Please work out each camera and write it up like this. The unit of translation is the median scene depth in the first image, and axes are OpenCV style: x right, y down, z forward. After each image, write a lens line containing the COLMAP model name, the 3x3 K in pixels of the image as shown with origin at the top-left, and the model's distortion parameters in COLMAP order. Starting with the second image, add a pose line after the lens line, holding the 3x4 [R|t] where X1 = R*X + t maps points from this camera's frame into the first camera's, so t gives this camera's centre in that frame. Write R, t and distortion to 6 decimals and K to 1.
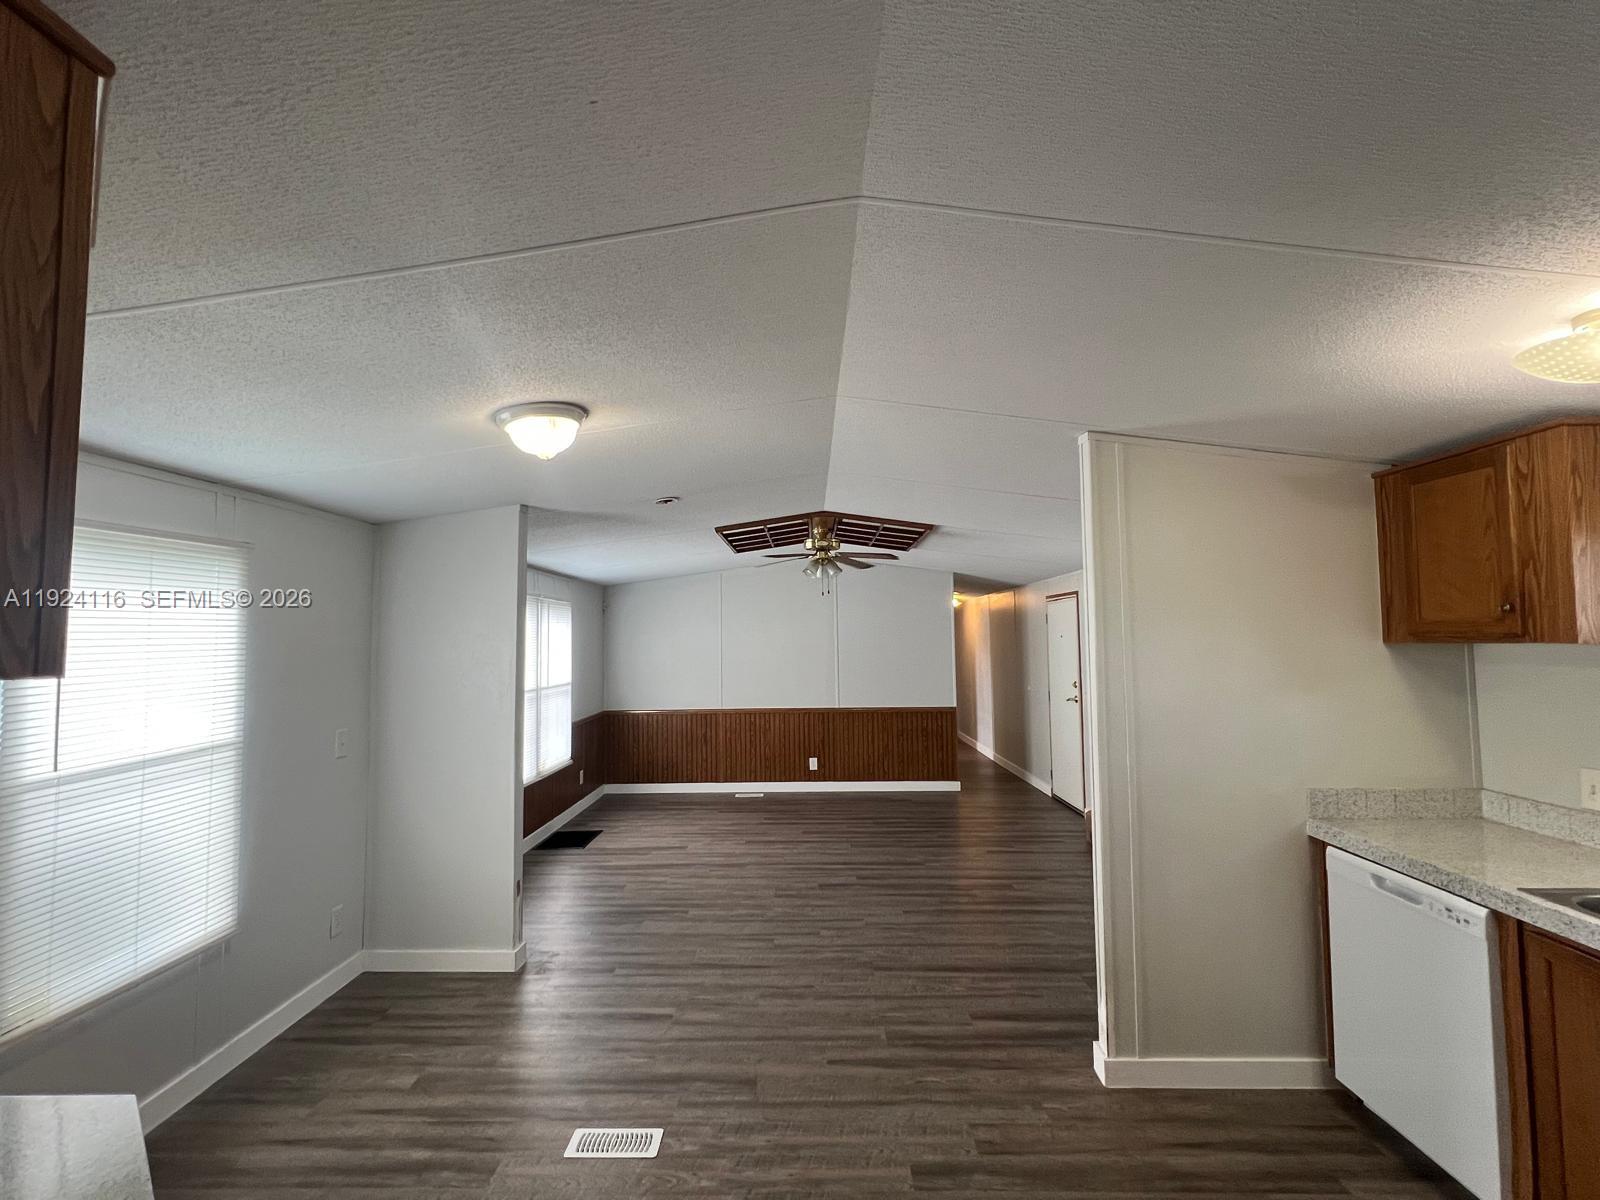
lens RADIAL K [[768.9, 0, 804.2], [0, 768.9, 593.2], [0, 0, 1]] dist [0.002138, 0.000151]
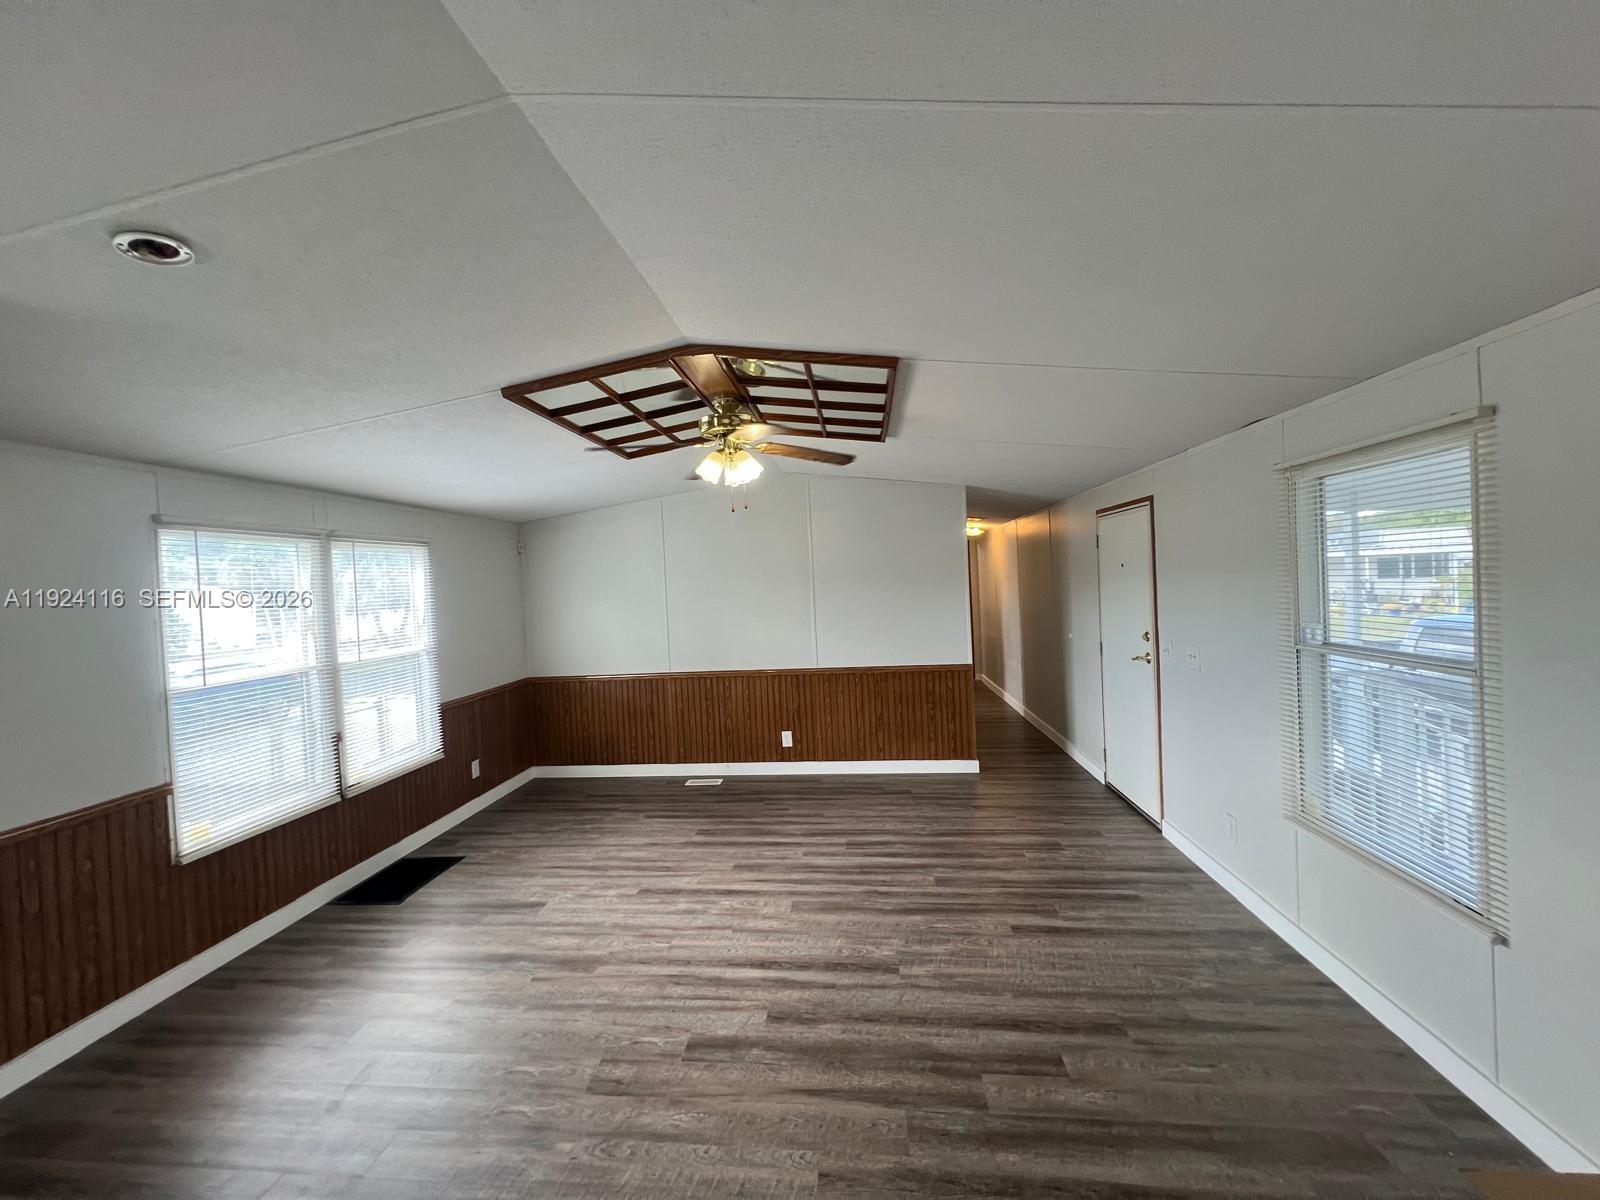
lens RADIAL K [[657.9, 0, 791.6], [0, 657.9, 599.4], [0, 0, 1]] dist [0.000381, -0.000309]
pose [[0.994856, -0.029617, -0.096873, 0.087899], [0.038150, 0.995438, 0.087456, 0.021532], [0.093841, -0.090702, 0.991447, 0.356150]]
